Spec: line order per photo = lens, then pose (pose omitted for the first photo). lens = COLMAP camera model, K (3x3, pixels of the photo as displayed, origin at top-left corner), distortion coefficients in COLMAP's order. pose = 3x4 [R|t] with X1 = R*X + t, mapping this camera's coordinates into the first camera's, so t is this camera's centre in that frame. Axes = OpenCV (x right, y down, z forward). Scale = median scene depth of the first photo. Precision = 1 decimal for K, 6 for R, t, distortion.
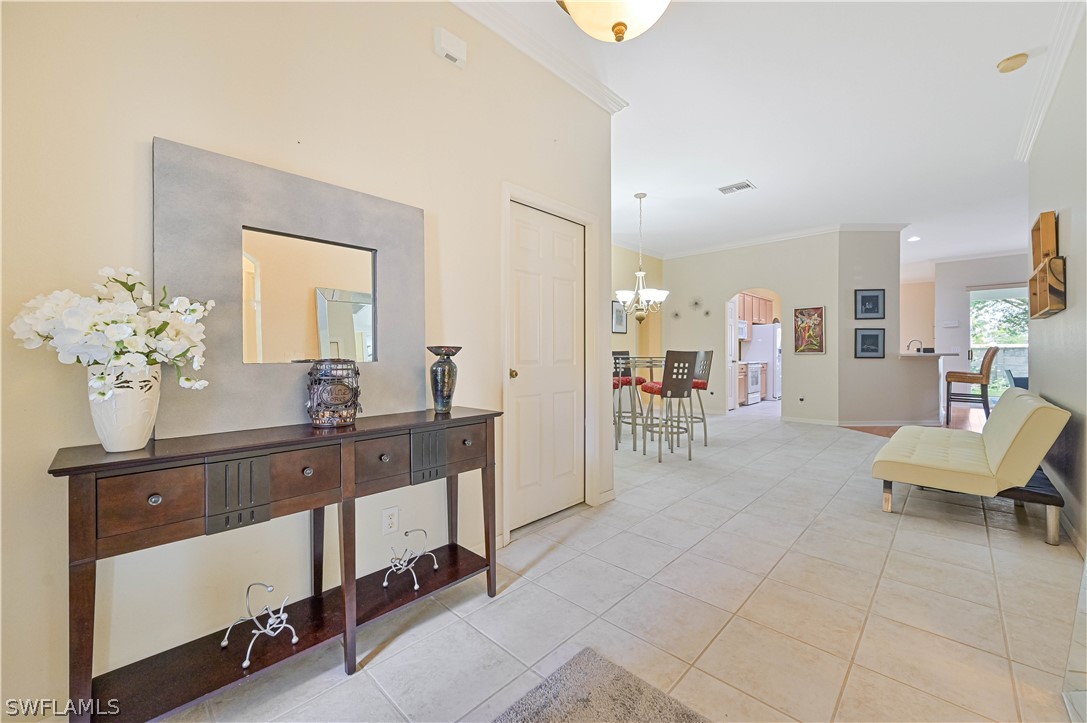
lens RADIAL K [[428.8, 0, 540.0], [0, 428.8, 351.7], [0, 0, 1]] dist [-0.002465, 0.001101]
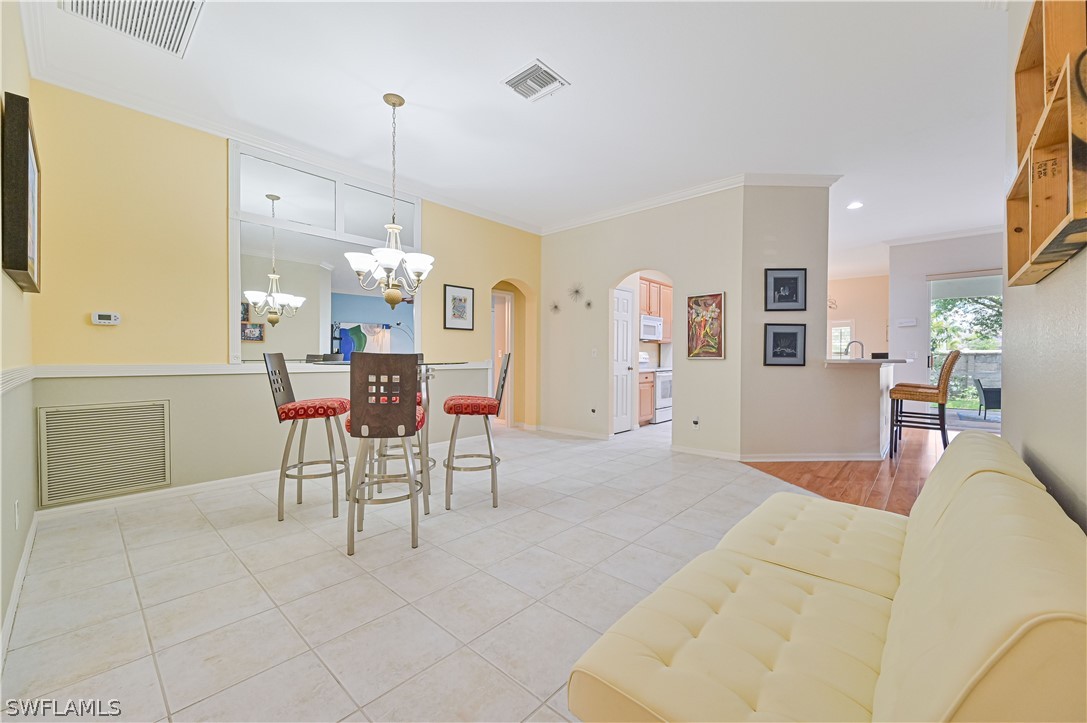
lens RADIAL K [[428.8, 0, 539.3], [0, 428.8, 360.3], [0, 0, 1]] dist [-0.002465, 0.001101]
pose [[0.999596, 0.004982, 0.027998, 0.330960], [-0.005294, 0.999925, 0.011063, 0.000440], [-0.027940, -0.011206, 0.999547, 0.290758]]
